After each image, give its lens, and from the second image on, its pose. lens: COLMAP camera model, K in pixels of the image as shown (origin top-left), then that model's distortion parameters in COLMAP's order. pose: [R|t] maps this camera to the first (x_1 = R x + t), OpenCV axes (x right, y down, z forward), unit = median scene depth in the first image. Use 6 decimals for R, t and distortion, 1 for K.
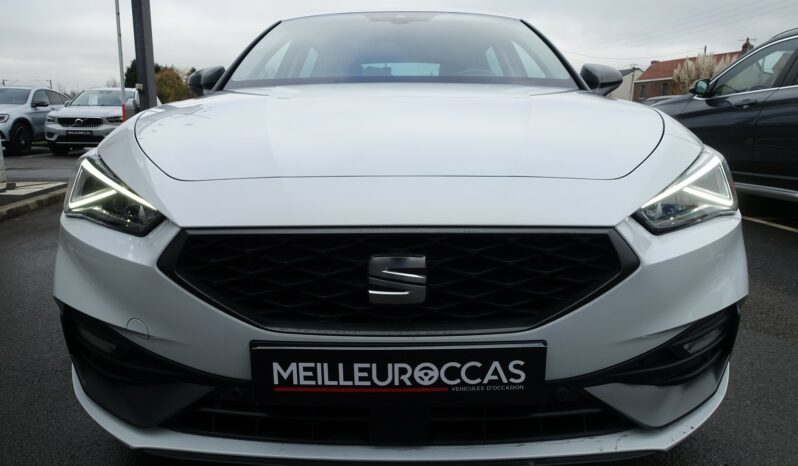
lens RADIAL K [[543.7, 0, 398.8], [0, 543.7, 230.7], [0, 0, 1]] dist [0.003394, -0.016953]
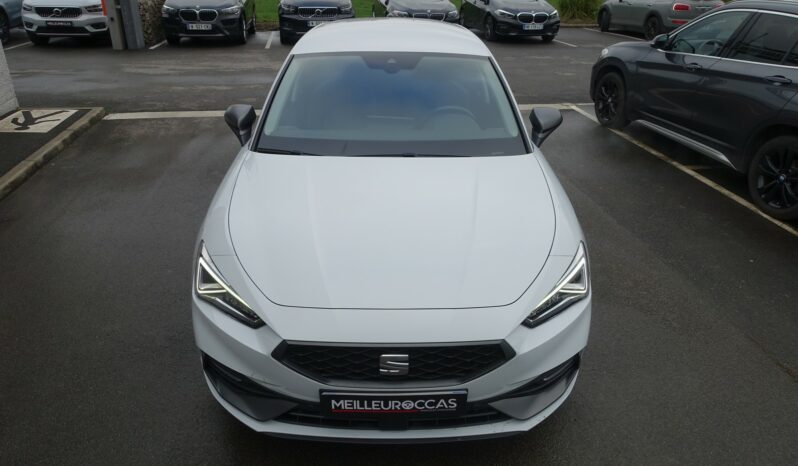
lens RADIAL K [[543.7, 0, 398.3], [0, 543.7, 237.5], [0, 0, 1]] dist [0.003394, -0.016953]
pose [[0.999509, 0.003075, 0.031182, -0.010723], [-0.011235, 0.964177, 0.265022, -0.186502], [-0.029250, -0.265242, 0.963738, -0.167689]]
